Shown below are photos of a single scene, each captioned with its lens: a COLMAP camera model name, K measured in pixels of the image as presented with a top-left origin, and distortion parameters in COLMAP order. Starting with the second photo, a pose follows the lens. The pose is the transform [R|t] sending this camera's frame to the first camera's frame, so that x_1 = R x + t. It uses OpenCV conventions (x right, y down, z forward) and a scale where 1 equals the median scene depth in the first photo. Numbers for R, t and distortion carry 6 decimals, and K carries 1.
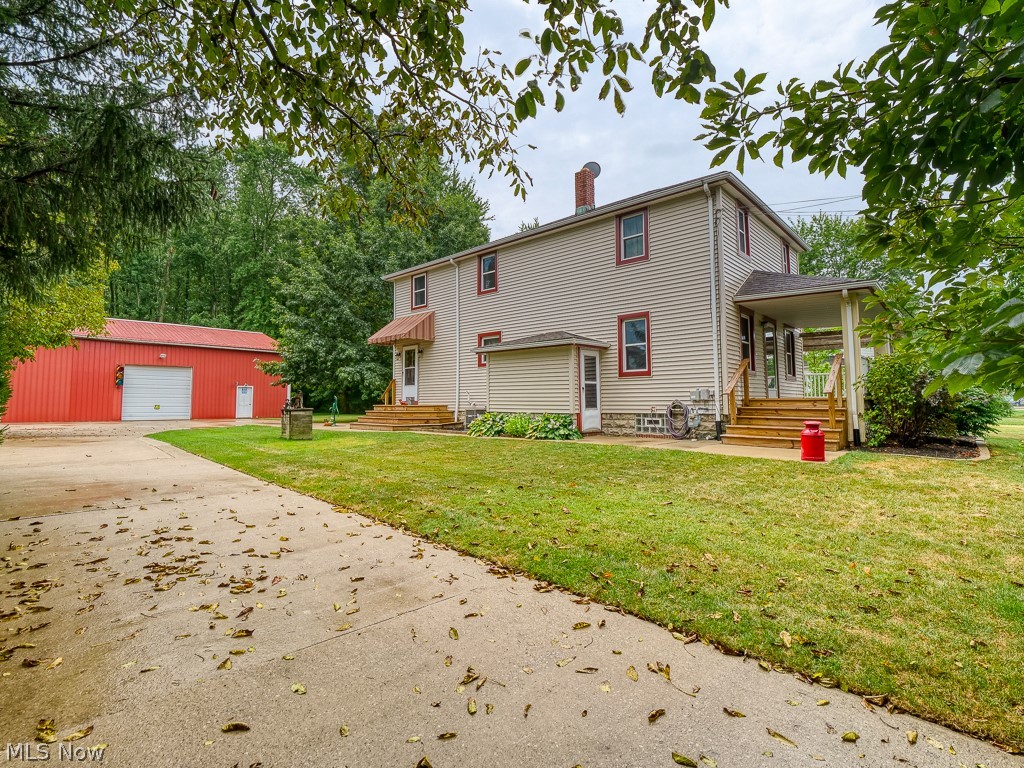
lens RADIAL K [[519.3, 0, 513.3], [0, 519.3, 382.5], [0, 0, 1]] dist [-0.004169, -0.001065]
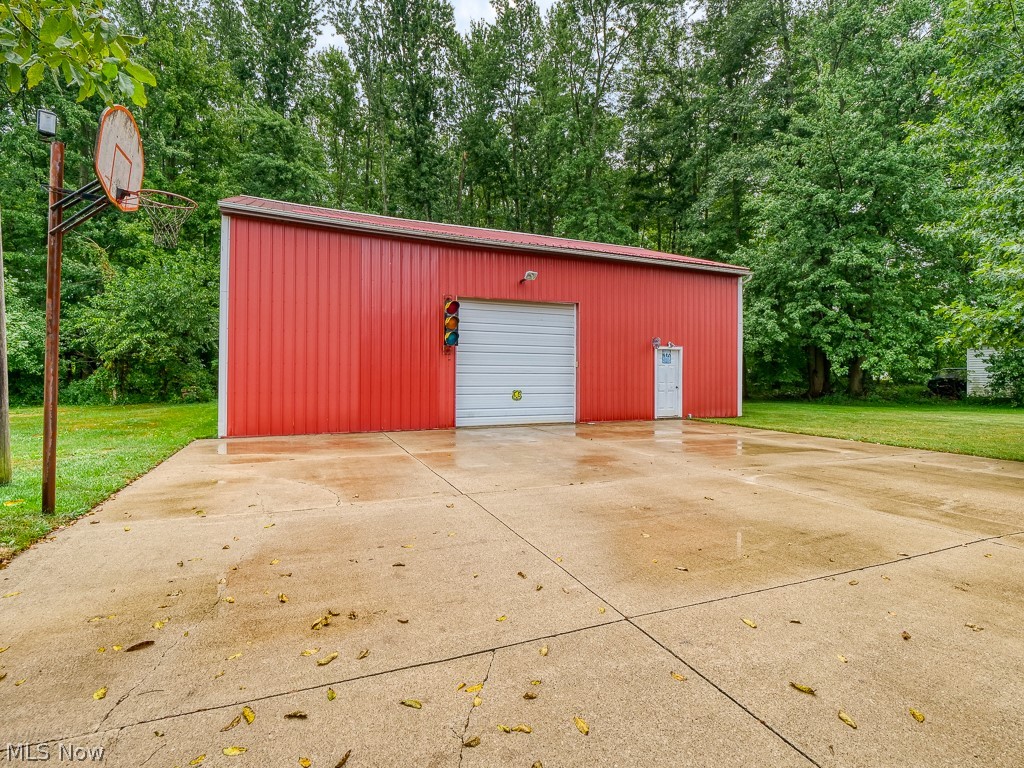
lens RADIAL K [[519.3, 0, 511.8], [0, 519.3, 380.9], [0, 0, 1]] dist [-0.004169, -0.001065]
pose [[0.919491, 0.005985, -0.393066, -0.507660], [0.015637, 0.998536, 0.051782, 0.012115], [0.392800, -0.053760, 0.918051, 0.581784]]
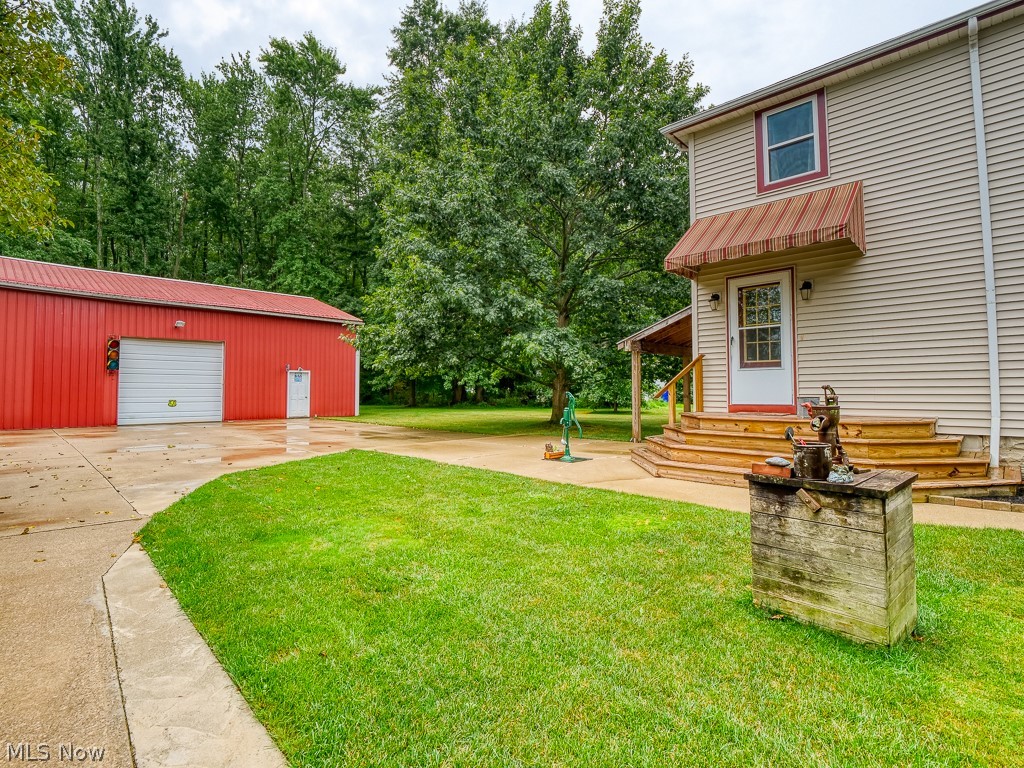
lens RADIAL K [[519.3, 0, 513.1], [0, 519.3, 380.7], [0, 0, 1]] dist [-0.004169, -0.001065]
pose [[0.999839, -0.001654, -0.017856, -0.242435], [0.002096, 0.999690, 0.024790, 0.004030], [0.017809, -0.024823, 0.999533, 0.349705]]
